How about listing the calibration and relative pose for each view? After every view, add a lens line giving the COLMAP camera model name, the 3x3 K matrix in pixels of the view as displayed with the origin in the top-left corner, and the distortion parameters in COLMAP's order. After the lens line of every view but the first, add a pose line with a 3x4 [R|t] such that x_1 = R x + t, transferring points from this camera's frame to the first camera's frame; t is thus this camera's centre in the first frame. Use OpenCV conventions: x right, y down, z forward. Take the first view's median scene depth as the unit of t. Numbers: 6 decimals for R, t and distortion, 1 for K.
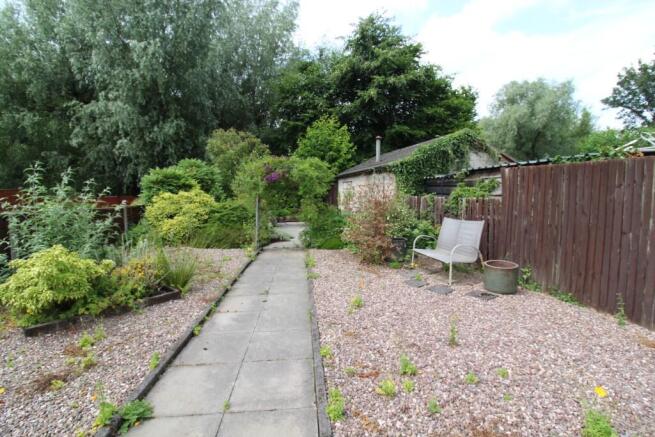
lens RADIAL K [[303.8, 0, 329.8], [0, 303.8, 217.3], [0, 0, 1]] dist [-0.001193, -0.006349]
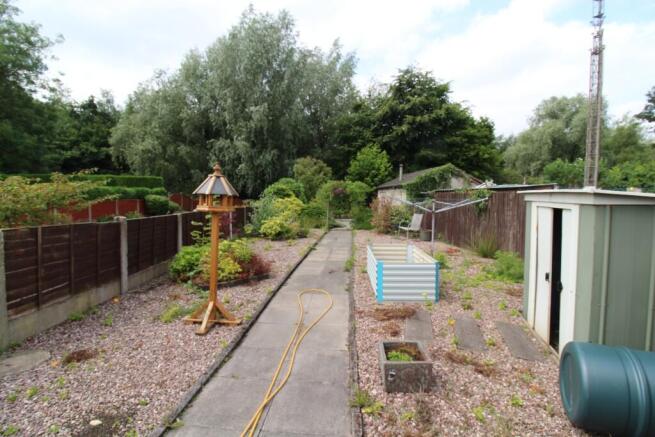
lens RADIAL K [[303.8, 0, 331.1], [0, 303.8, 218.2], [0, 0, 1]] dist [-0.001193, -0.006349]
pose [[0.986127, 0.027828, -0.163642, 0.047610], [-0.029218, 0.999555, -0.006089, 0.023040], [0.163399, 0.010786, 0.986501, -0.437818]]
